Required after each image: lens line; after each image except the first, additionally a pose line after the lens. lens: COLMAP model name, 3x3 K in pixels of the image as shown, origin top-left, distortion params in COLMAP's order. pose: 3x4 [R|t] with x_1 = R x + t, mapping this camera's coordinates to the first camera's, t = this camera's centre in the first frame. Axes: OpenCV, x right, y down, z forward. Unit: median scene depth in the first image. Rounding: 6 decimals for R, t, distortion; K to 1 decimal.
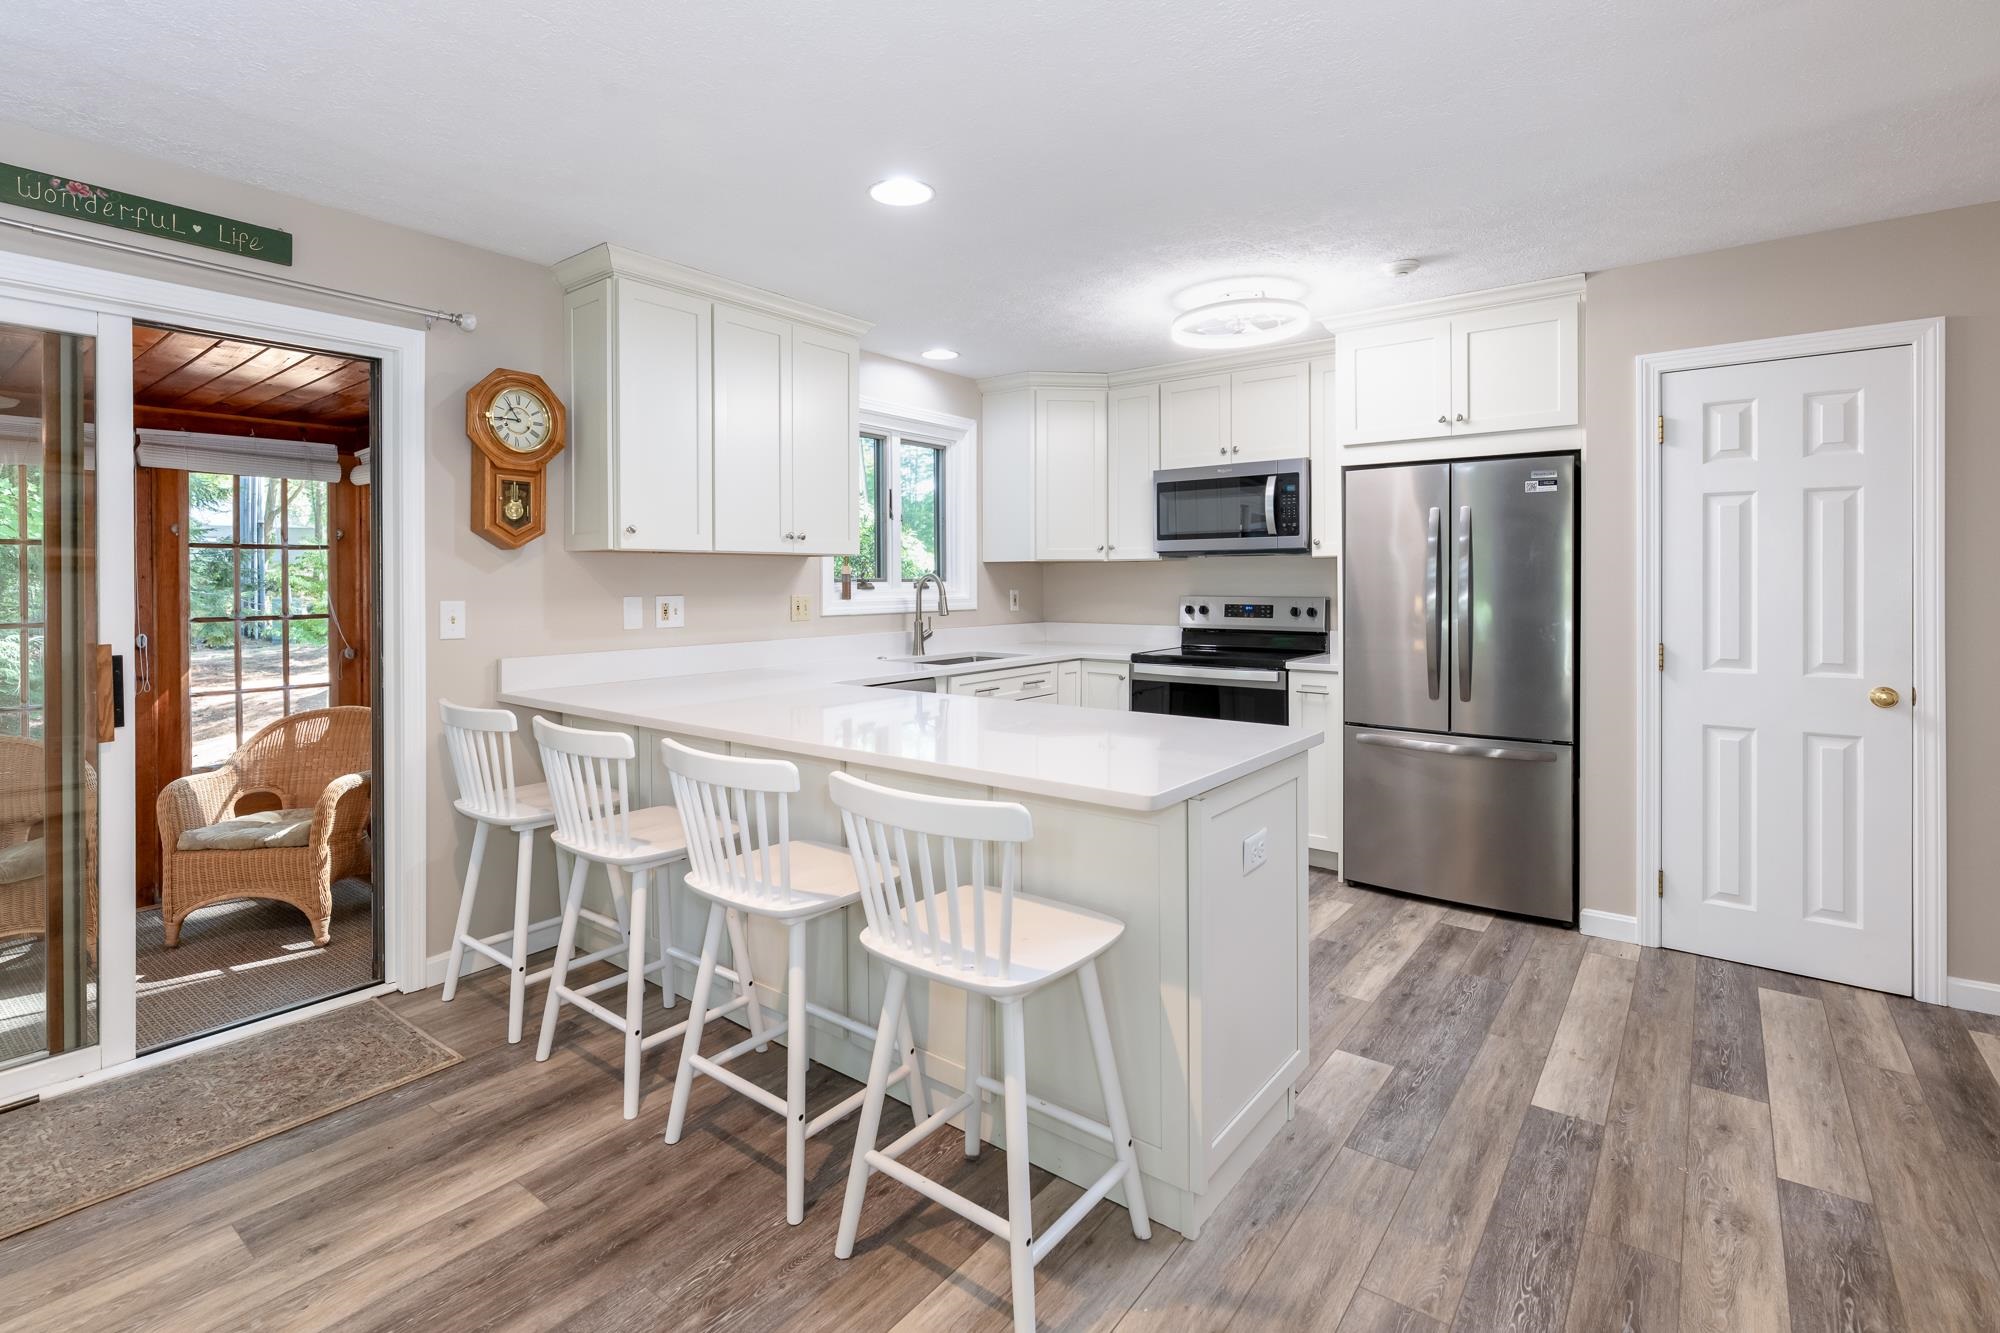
lens RADIAL K [[951.7, 0, 966.7], [0, 951.7, 582.6], [0, 0, 1]] dist [-0.002017, 0.000172]
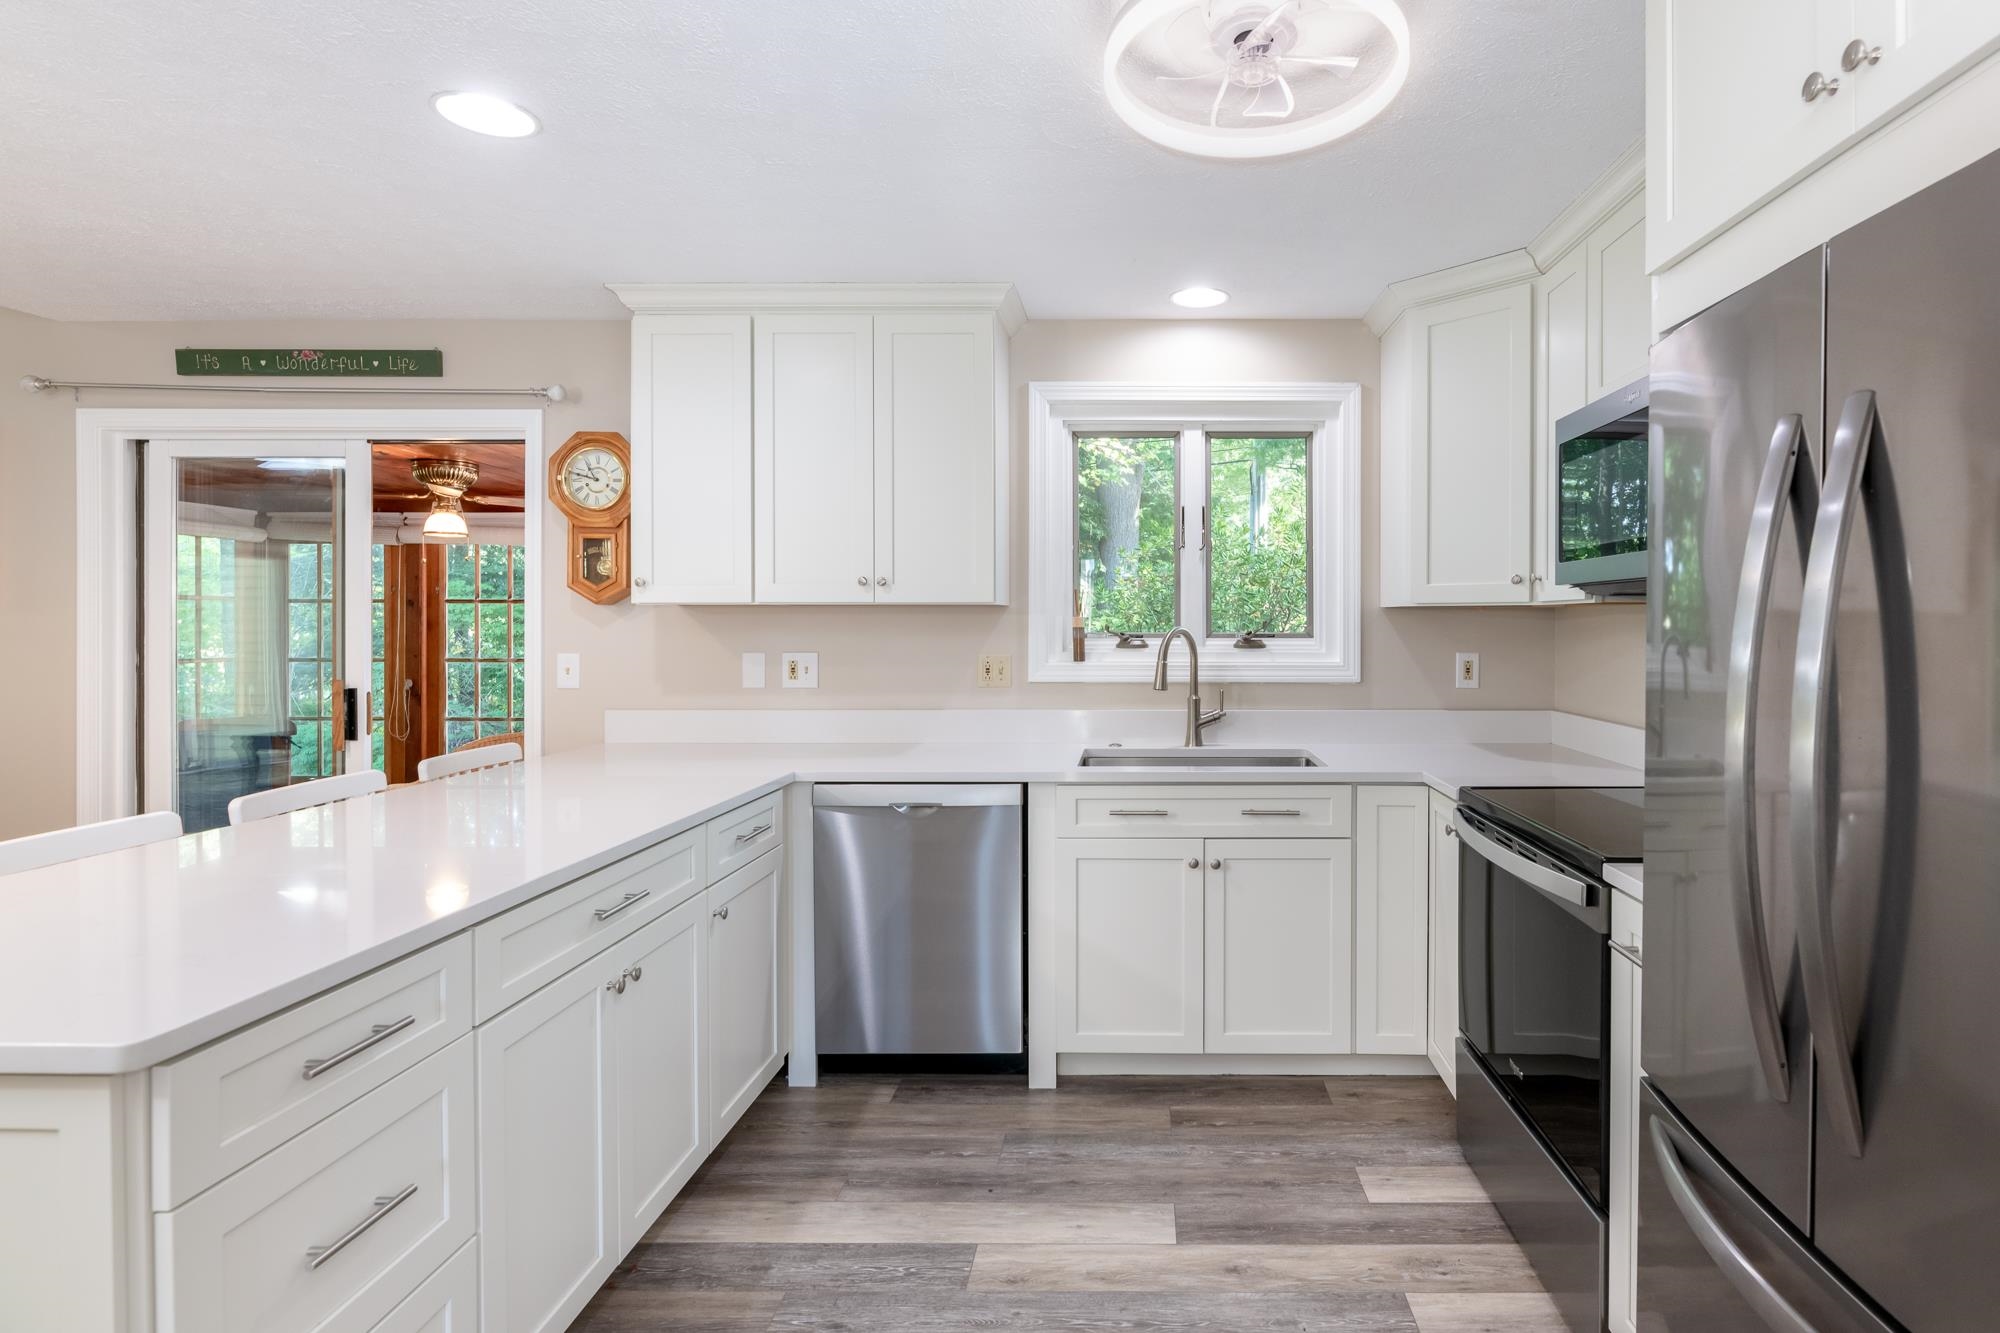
lens RADIAL K [[986.5, 0, 1003.8], [0, 986.5, 633.0], [0, 0, 1]] dist [0.001085, 0.000331]
pose [[0.612383, 0.006581, -0.790534, 0.612862], [-0.006298, 0.999974, 0.003447, -0.009977], [0.790536, 0.002868, 0.612409, 0.661071]]
